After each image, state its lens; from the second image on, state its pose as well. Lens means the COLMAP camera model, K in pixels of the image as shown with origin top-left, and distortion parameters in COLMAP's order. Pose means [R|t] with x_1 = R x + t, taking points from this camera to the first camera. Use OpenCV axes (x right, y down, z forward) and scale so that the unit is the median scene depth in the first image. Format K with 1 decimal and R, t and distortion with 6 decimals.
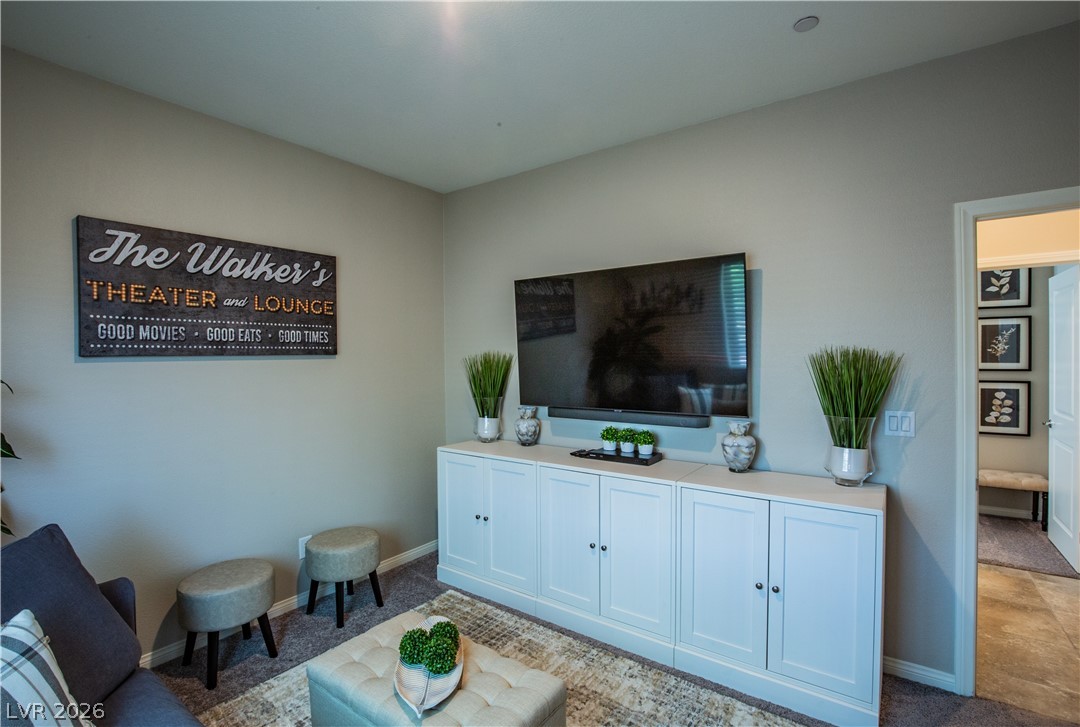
lens RADIAL K [[510.6, 0, 540.0], [0, 510.6, 363.5], [0, 0, 1]] dist [-0.020379, -0.000037]
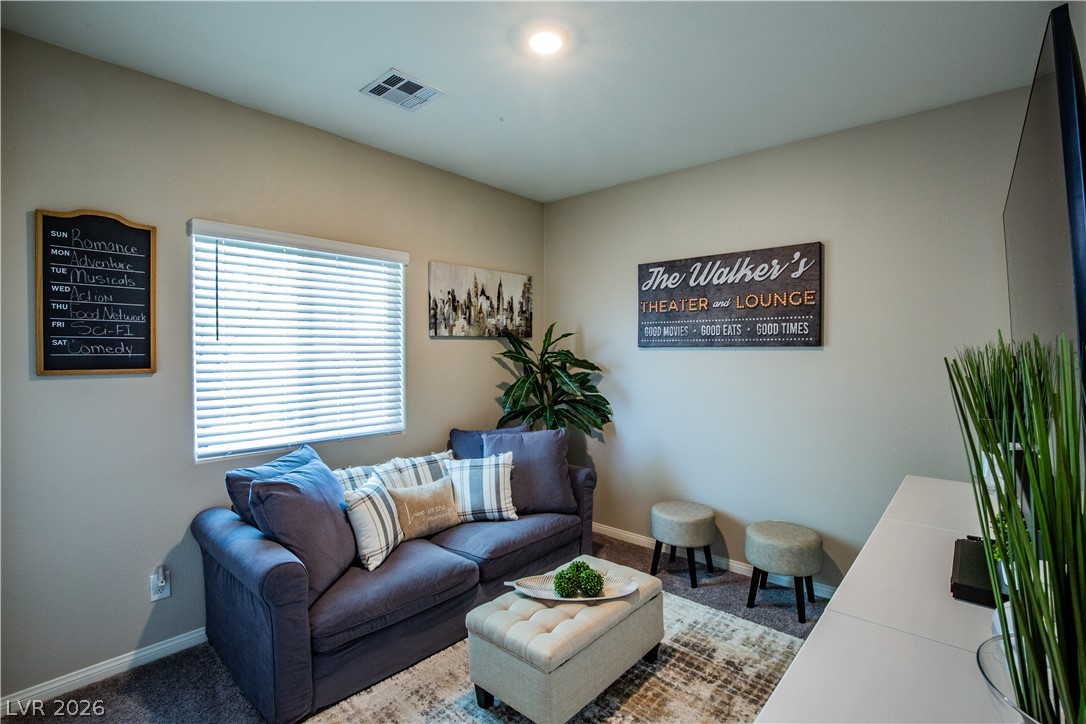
lens RADIAL K [[505.7, 0, 544.4], [0, 505.7, 362.1], [0, 0, 1]] dist [-0.026306, 0.009417]
pose [[-0.089790, 0.029487, -0.995524, 0.653183], [-0.018574, 0.999338, 0.031275, -0.008372], [0.995788, 0.021299, -0.089183, 0.660098]]
